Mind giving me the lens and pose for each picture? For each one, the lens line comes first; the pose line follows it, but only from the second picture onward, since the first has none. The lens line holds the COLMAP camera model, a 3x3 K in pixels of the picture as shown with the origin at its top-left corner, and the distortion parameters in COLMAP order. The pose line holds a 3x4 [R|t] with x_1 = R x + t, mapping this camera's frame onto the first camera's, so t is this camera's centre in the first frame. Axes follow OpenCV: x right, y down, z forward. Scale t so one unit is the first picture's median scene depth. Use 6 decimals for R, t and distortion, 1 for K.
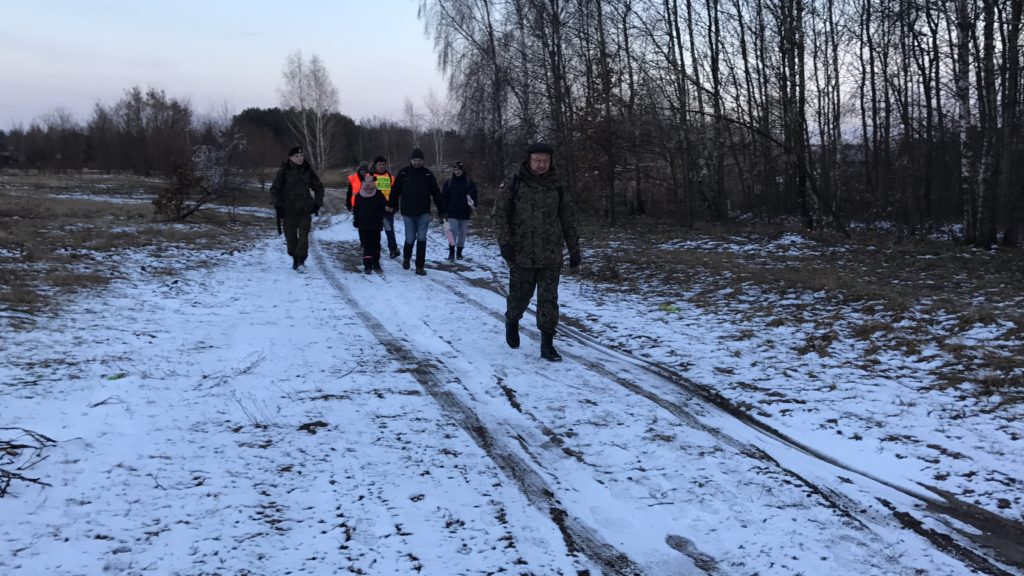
lens RADIAL K [[1025.6, 0, 512.0], [0, 1025.6, 288.0], [0, 0, 1]] dist [0.063101, -0.115584]
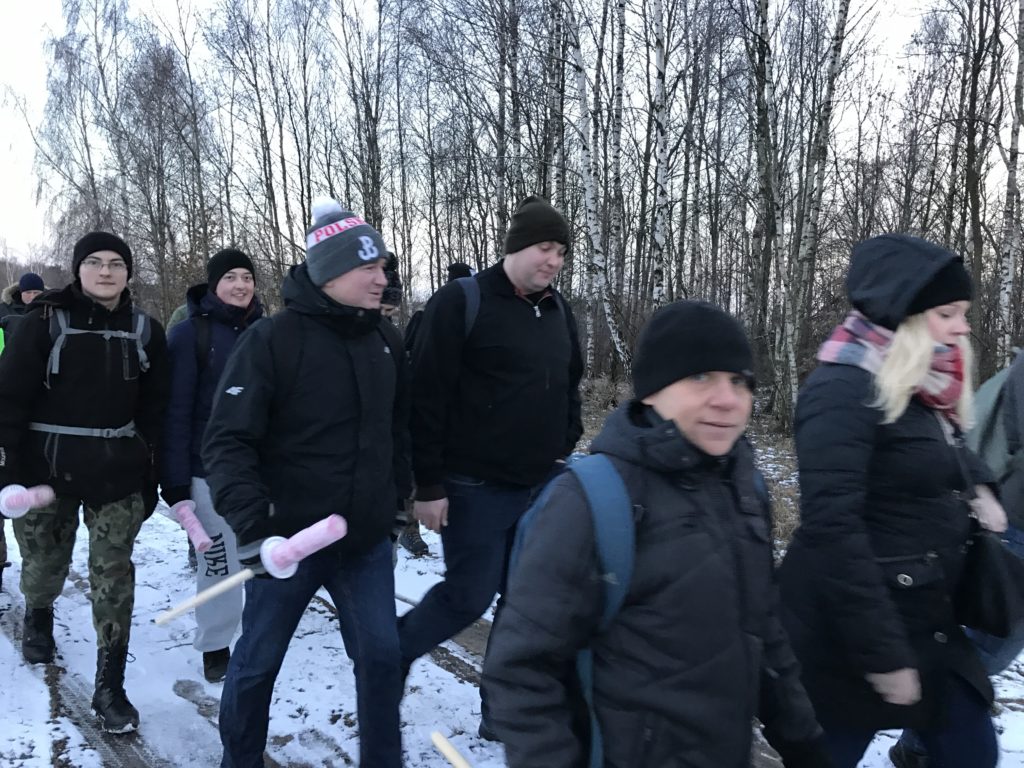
lens RADIAL K [[859.0, 0, 538.8], [0, 859.0, 360.0], [0, 0, 1]] dist [0.019953, -0.009778]
pose [[0.906213, 0.027671, 0.421915, 0.057326], [0.000018, 0.997854, -0.065483, -0.006609], [-0.422821, 0.059349, 0.904268, 0.047100]]
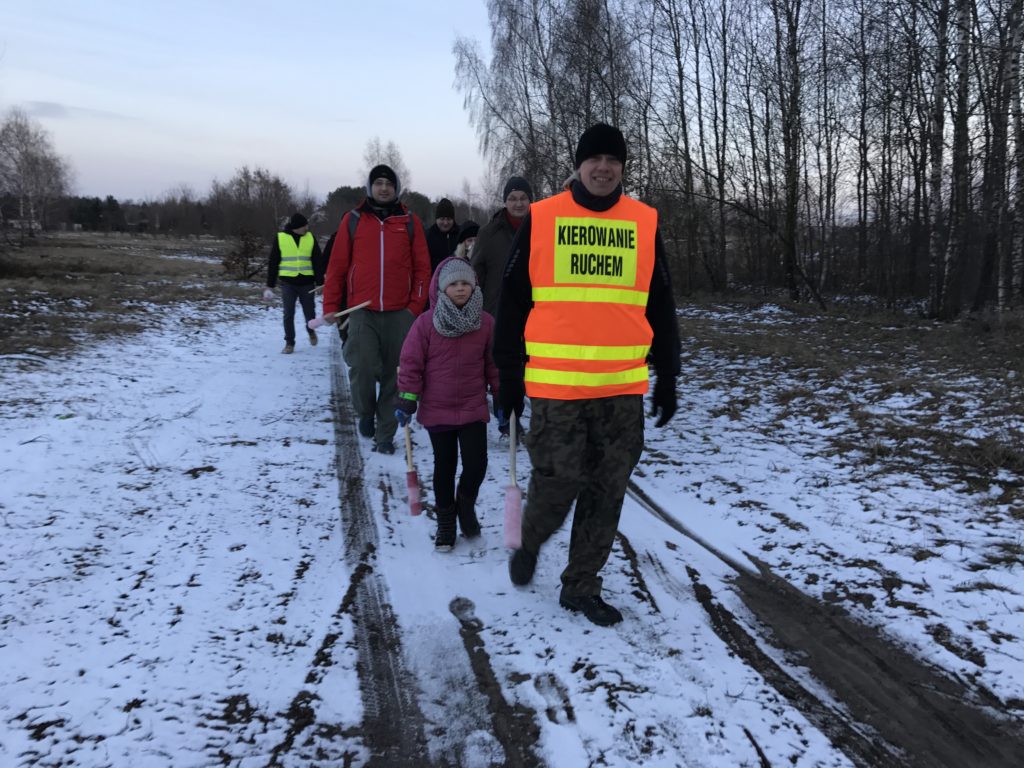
lens RADIAL K [[859.0, 0, 538.8], [0, 859.0, 360.0], [0, 0, 1]] dist [0.019953, -0.009778]
pose [[0.996562, 0.031035, -0.076818, 0.154434], [-0.029493, 0.999342, 0.021133, -0.008022], [0.077423, -0.018794, 0.996821, 0.086389]]
